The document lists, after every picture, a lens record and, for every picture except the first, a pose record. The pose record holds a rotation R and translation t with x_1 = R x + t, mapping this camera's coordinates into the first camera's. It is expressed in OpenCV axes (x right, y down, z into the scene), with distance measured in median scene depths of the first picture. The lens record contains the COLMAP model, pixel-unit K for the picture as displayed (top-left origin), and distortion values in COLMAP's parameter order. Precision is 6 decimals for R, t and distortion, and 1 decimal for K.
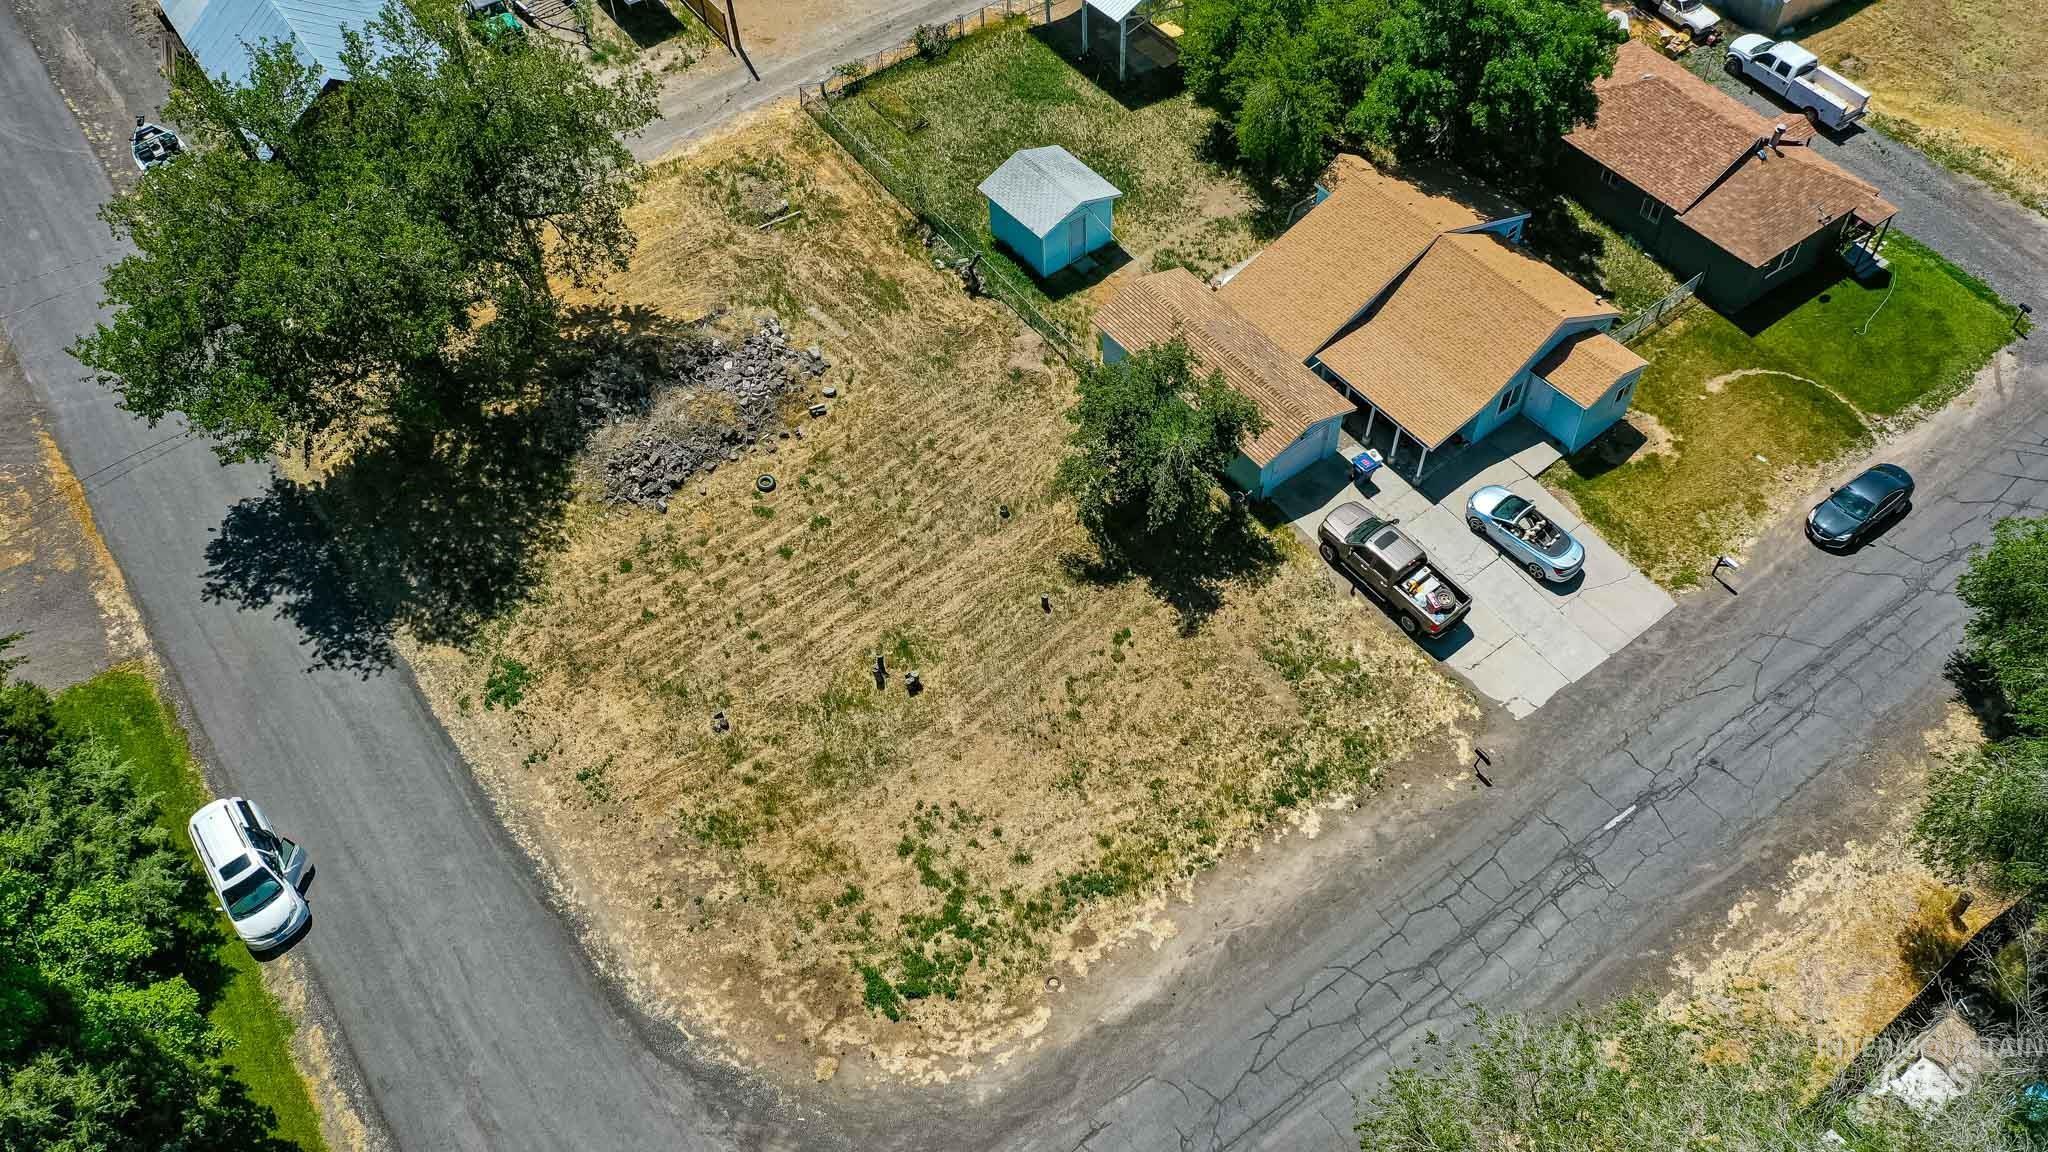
lens RADIAL K [[1588.4, 0, 1021.3], [0, 1588.4, 569.3], [0, 0, 1]] dist [-0.015511, 0.000751]
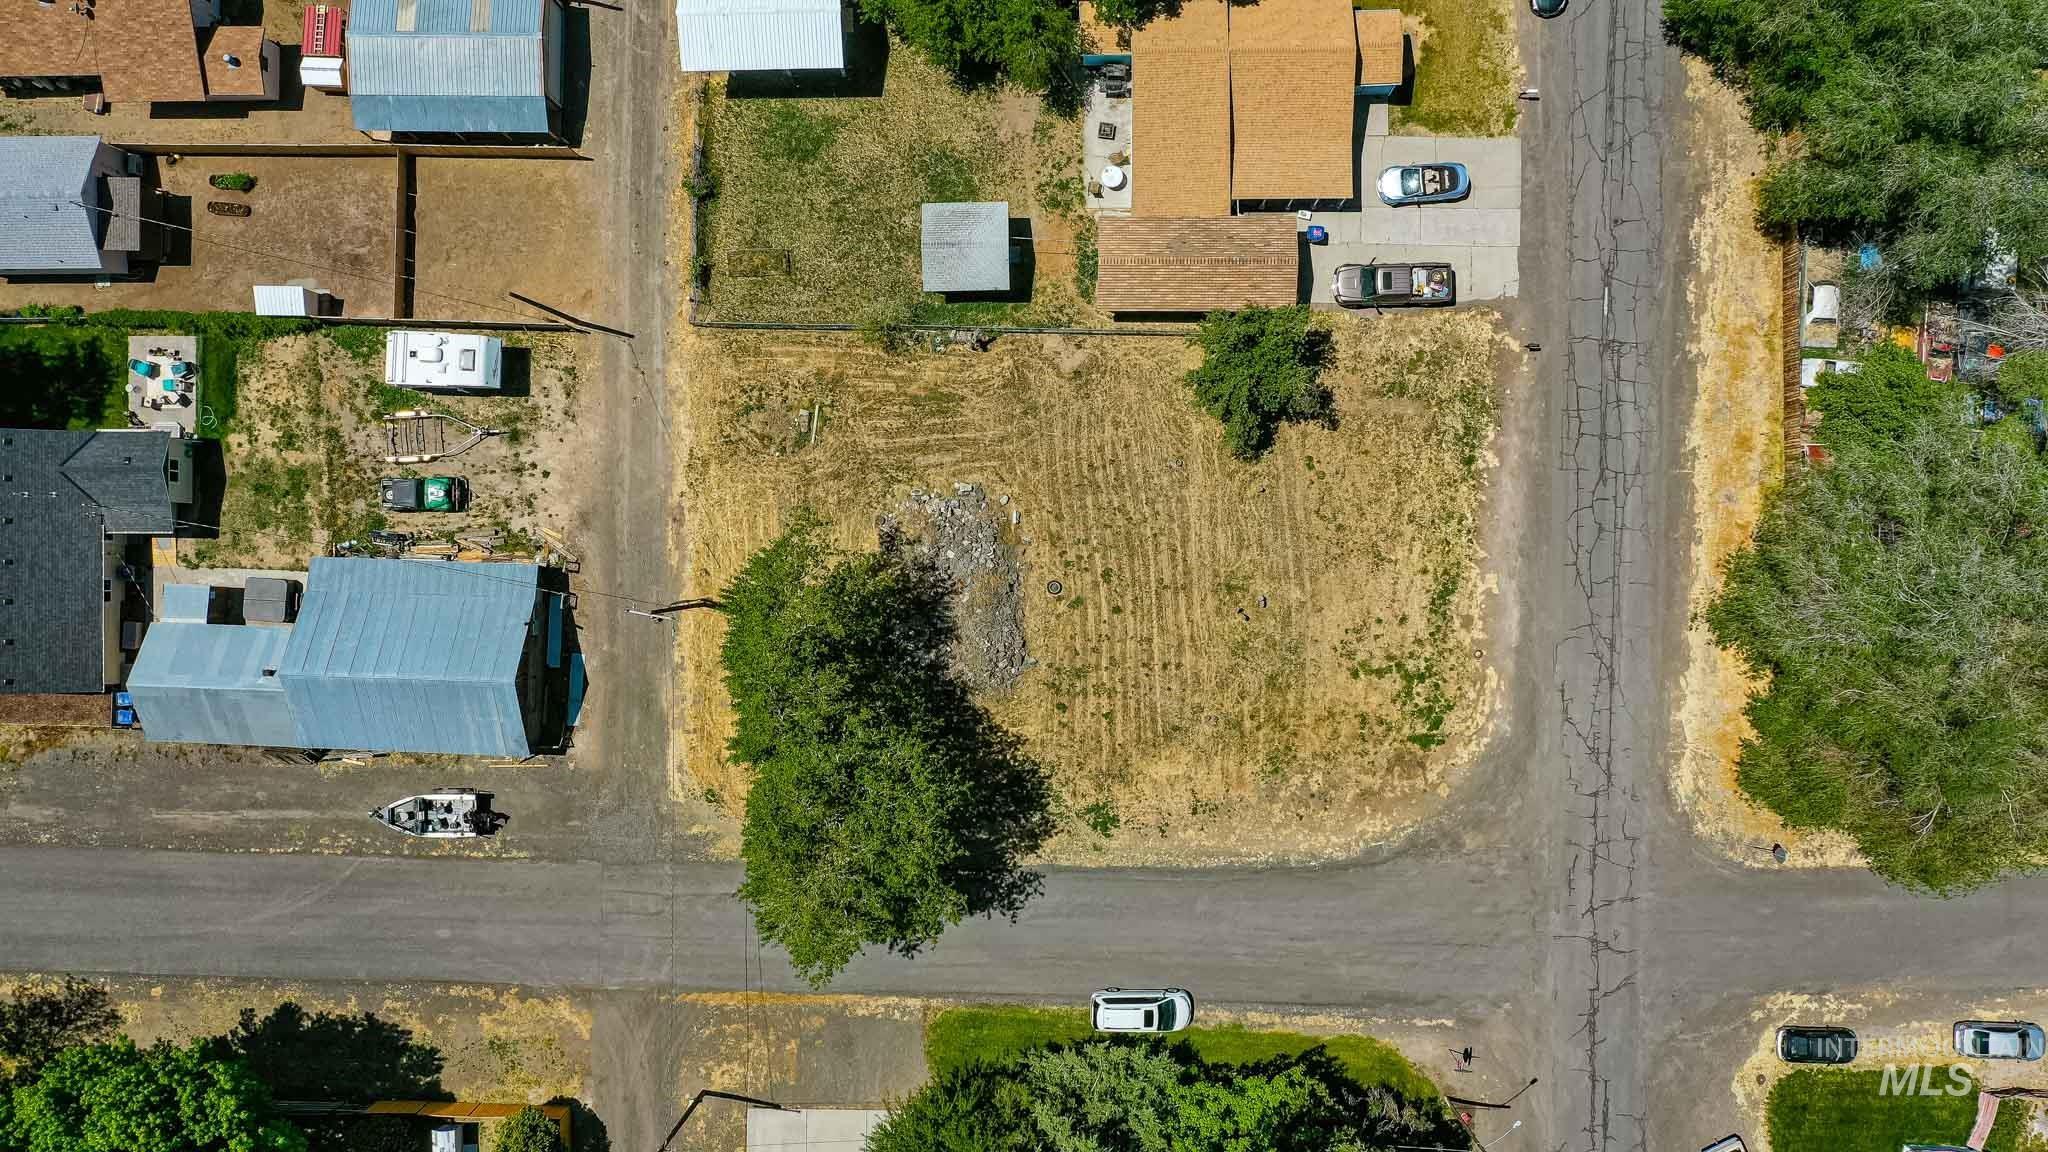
lens RADIAL K [[1588.4, 0, 1021.8], [0, 1588.4, 567.9], [0, 0, 1]] dist [-0.015511, 0.000751]
pose [[0.607540, -0.794236, 0.009179, -0.192658], [0.630574, 0.489311, 0.602455, -0.981518], [-0.482983, -0.360227, 0.798100, -0.075189]]
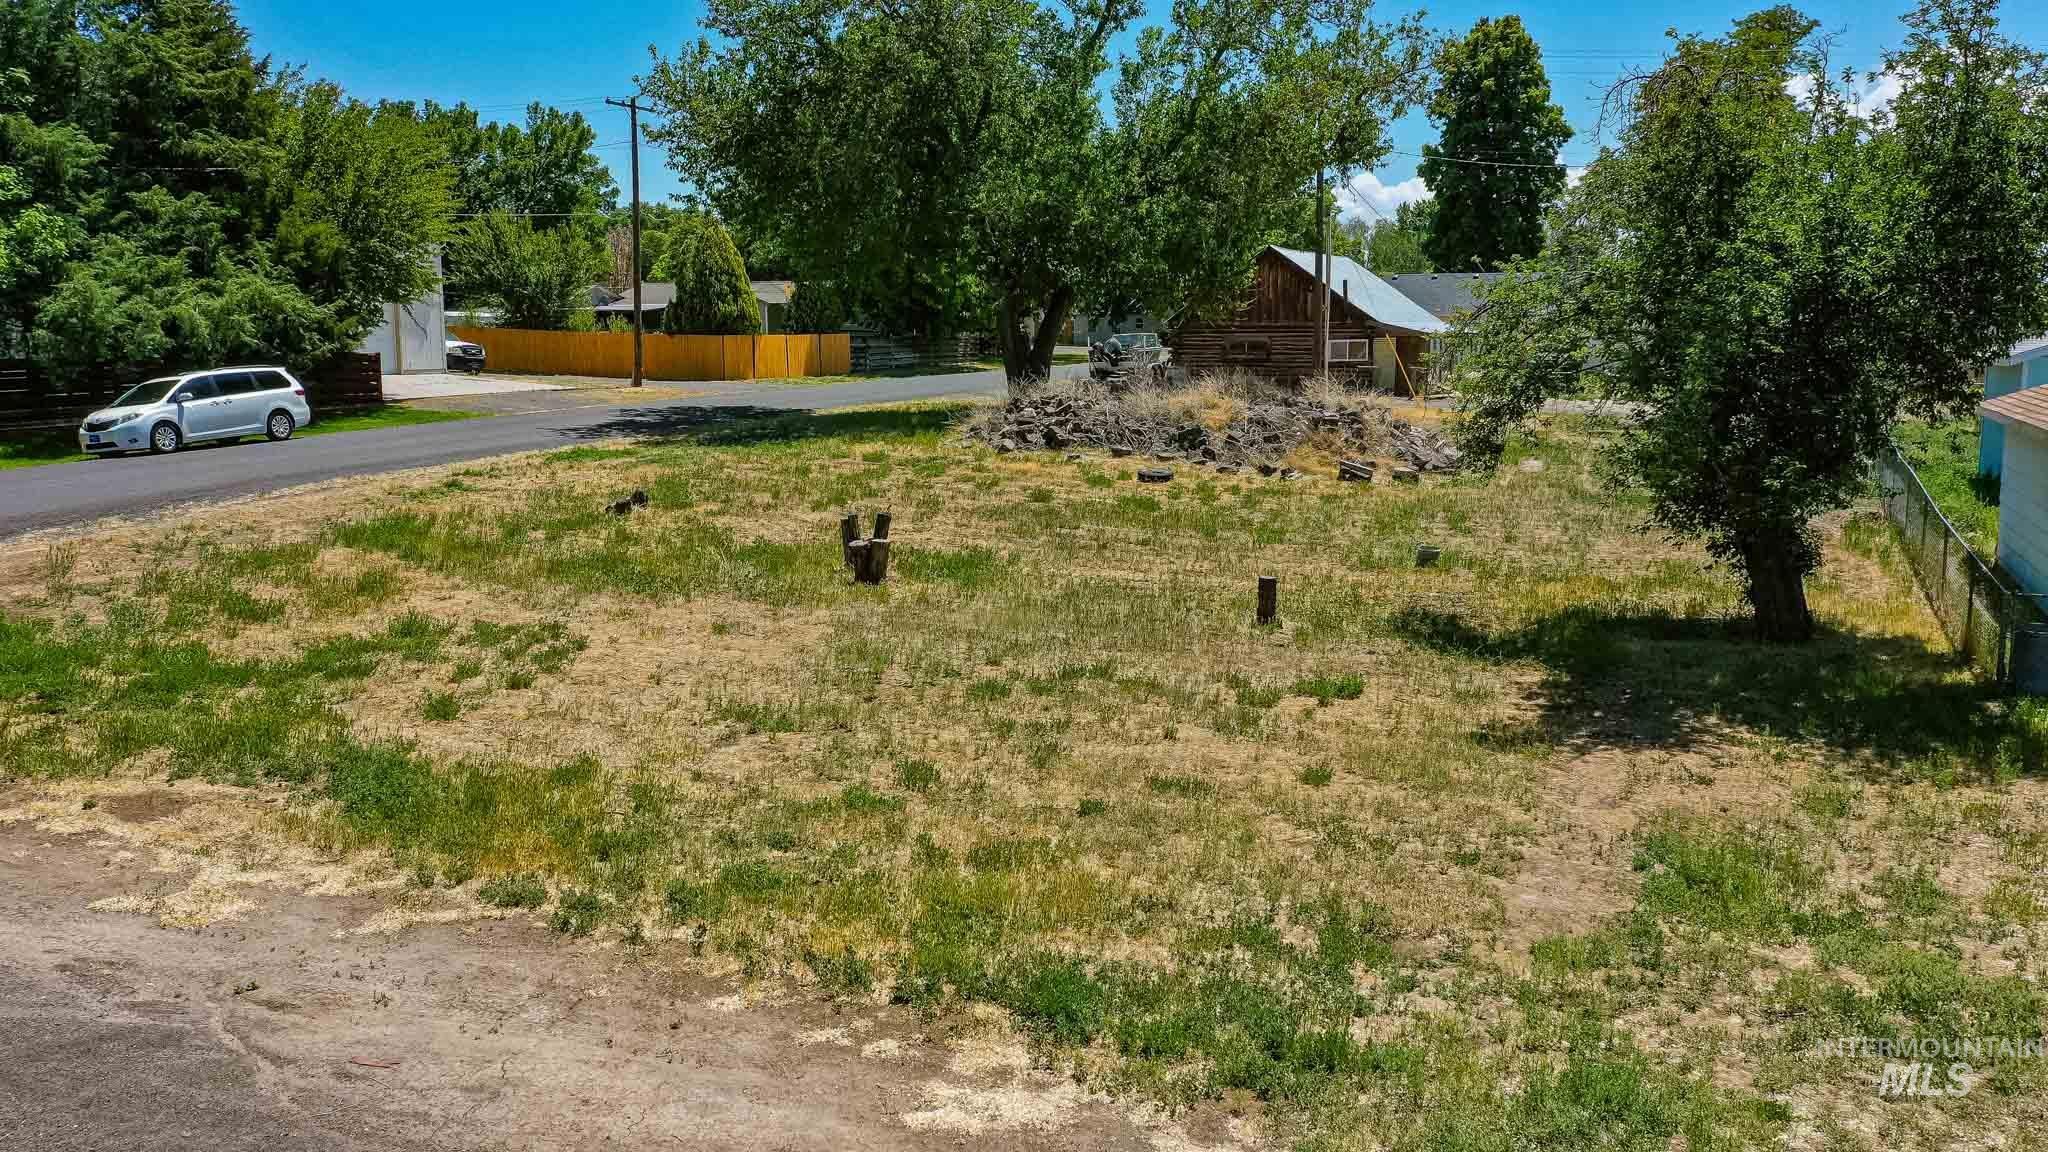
lens RADIAL K [[1588.4, 0, 1020.4], [0, 1588.4, 579.4], [0, 0, 1]] dist [-0.015511, 0.000751]
pose [[0.489414, 0.159455, -0.857349, 0.303900], [-0.693981, 0.666562, -0.272185, 0.158016], [0.528076, 0.728196, 0.436884, 0.836070]]
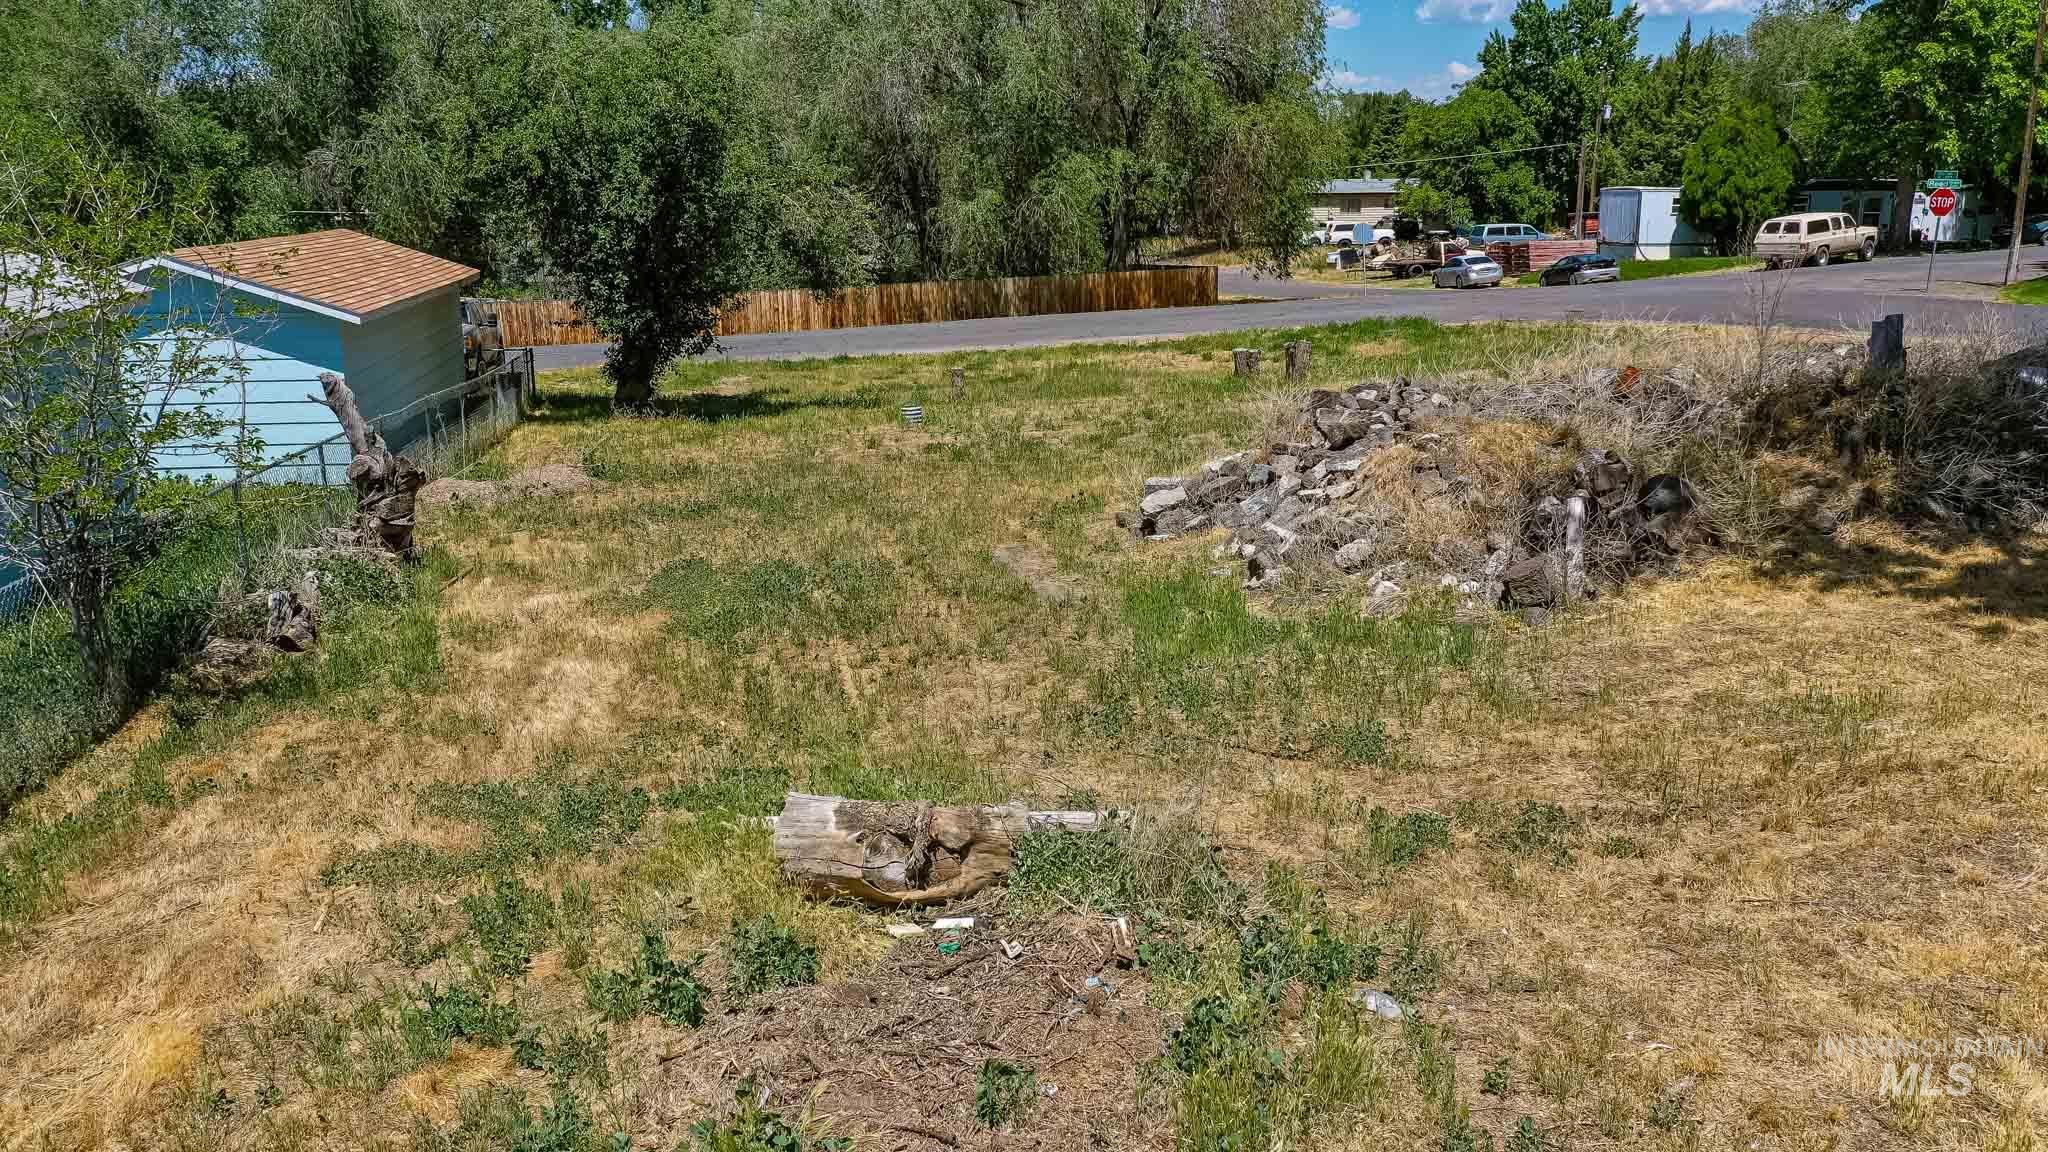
lens RADIAL K [[1588.4, 0, 1022.2], [0, 1588.4, 571.6], [0, 0, 1]] dist [-0.015511, 0.000751]
pose [[-0.888572, -0.077180, 0.452197, -0.259351], [0.381844, 0.421864, 0.822330, -0.397828], [-0.254233, 0.903368, -0.345386, 1.275992]]
